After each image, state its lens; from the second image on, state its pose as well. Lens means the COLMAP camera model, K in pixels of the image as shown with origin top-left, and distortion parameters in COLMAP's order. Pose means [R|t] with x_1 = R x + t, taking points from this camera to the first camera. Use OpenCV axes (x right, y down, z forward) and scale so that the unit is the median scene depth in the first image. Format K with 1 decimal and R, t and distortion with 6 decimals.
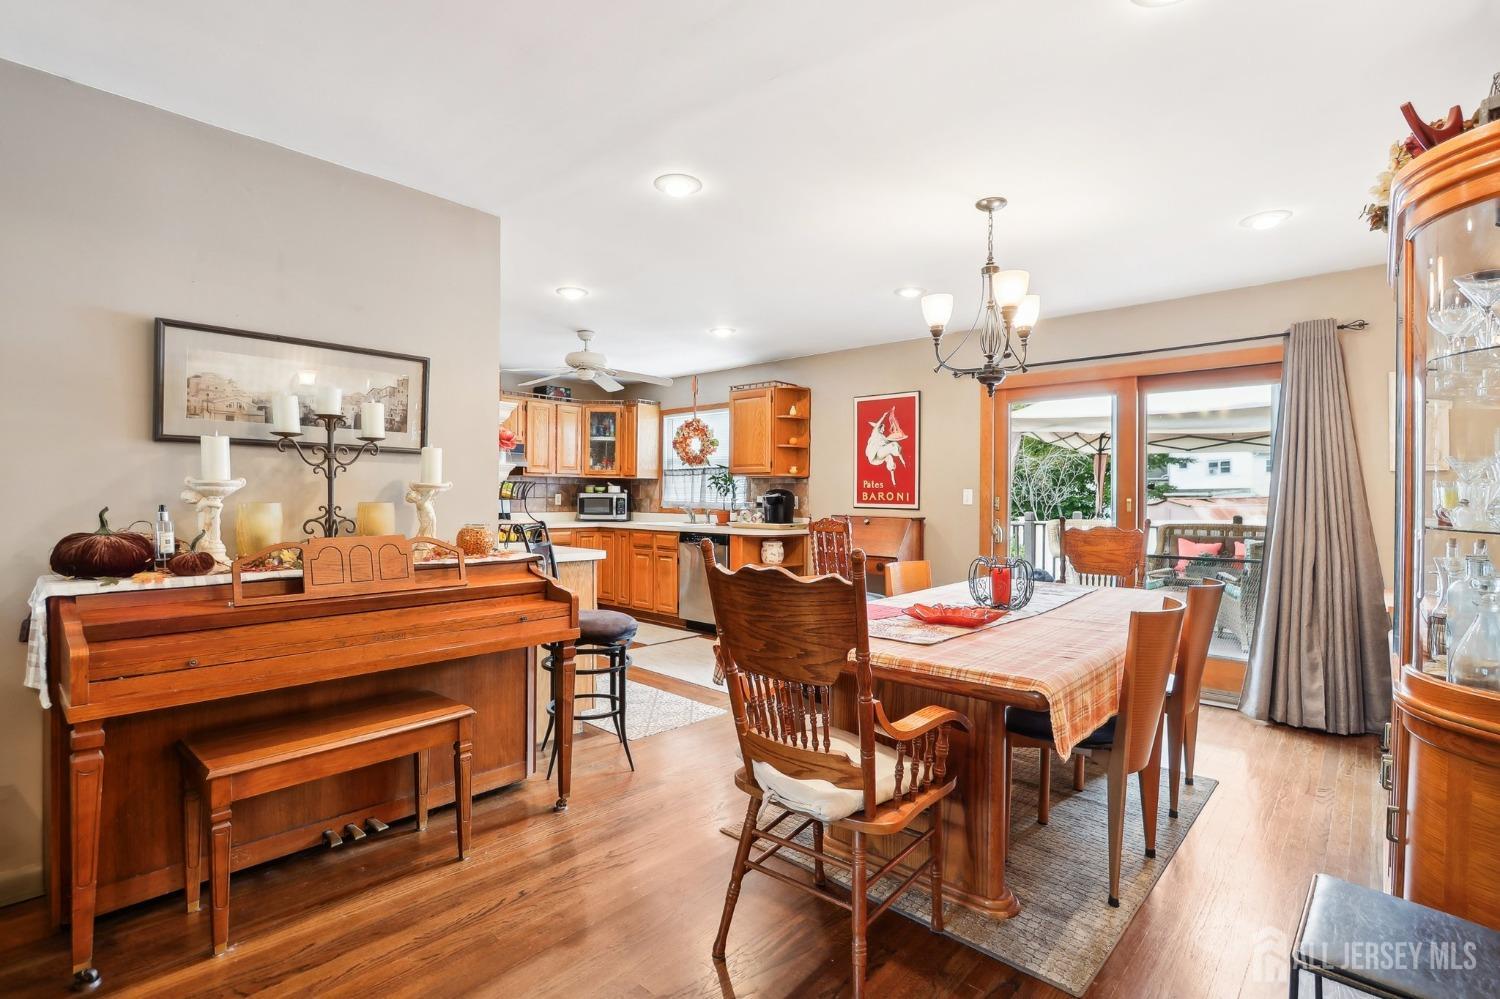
lens RADIAL K [[697.7, 0, 742.8], [0, 697.7, 497.3], [0, 0, 1]] dist [-0.020231, 0.000181]
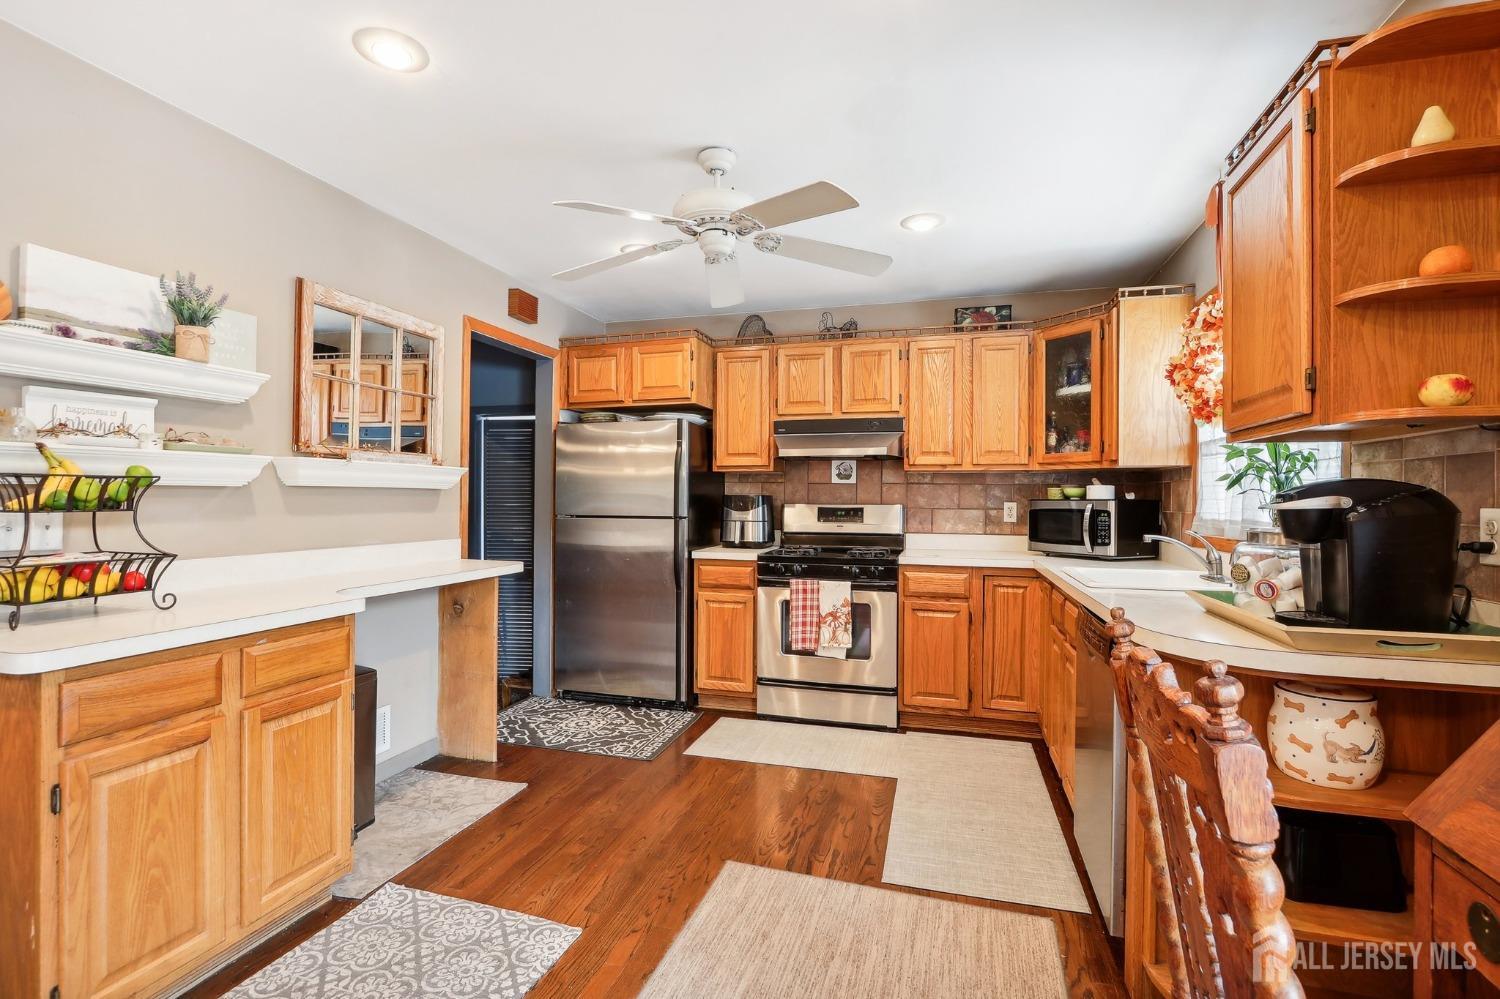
lens RADIAL K [[697.7, 0, 742.8], [0, 697.7, 497.3], [0, 0, 1]] dist [-0.020231, 0.000181]
pose [[0.429700, -0.006250, -0.902950, 0.155153], [-0.009405, 0.999891, -0.011397, -0.000336], [0.902923, 0.013389, 0.429594, 0.632280]]
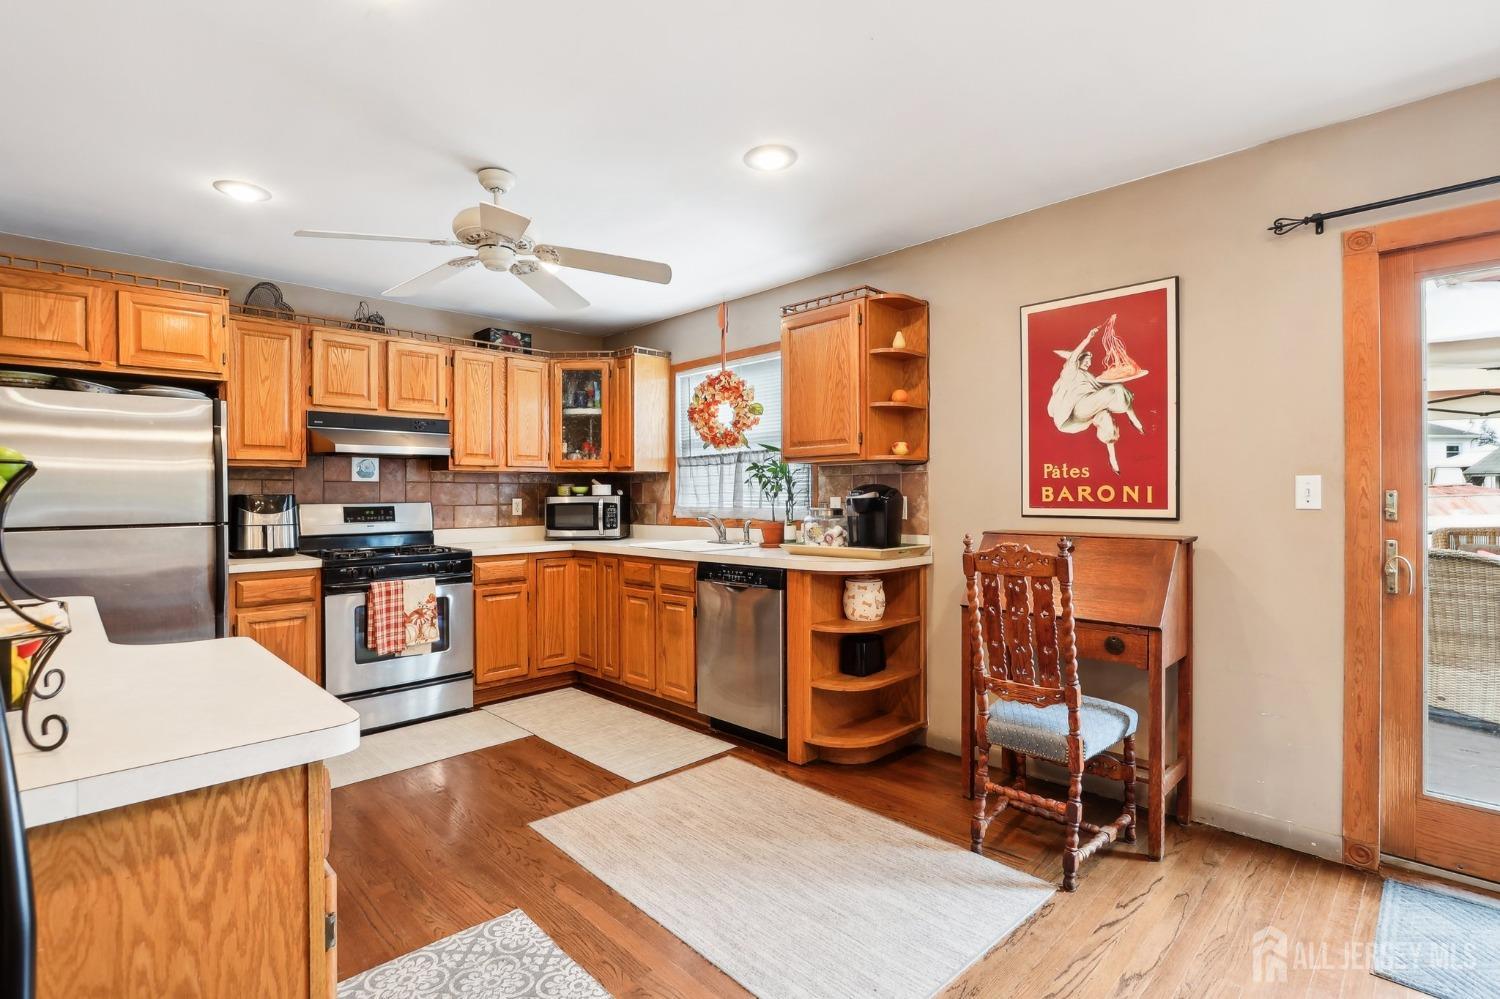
lens RADIAL K [[697.7, 0, 742.8], [0, 697.7, 497.3], [0, 0, 1]] dist [-0.020231, 0.000181]
pose [[0.998076, -0.013990, -0.060410, -0.016705], [0.013827, 0.999900, -0.003116, -0.000856], [0.060447, 0.002275, 0.998169, 0.400556]]
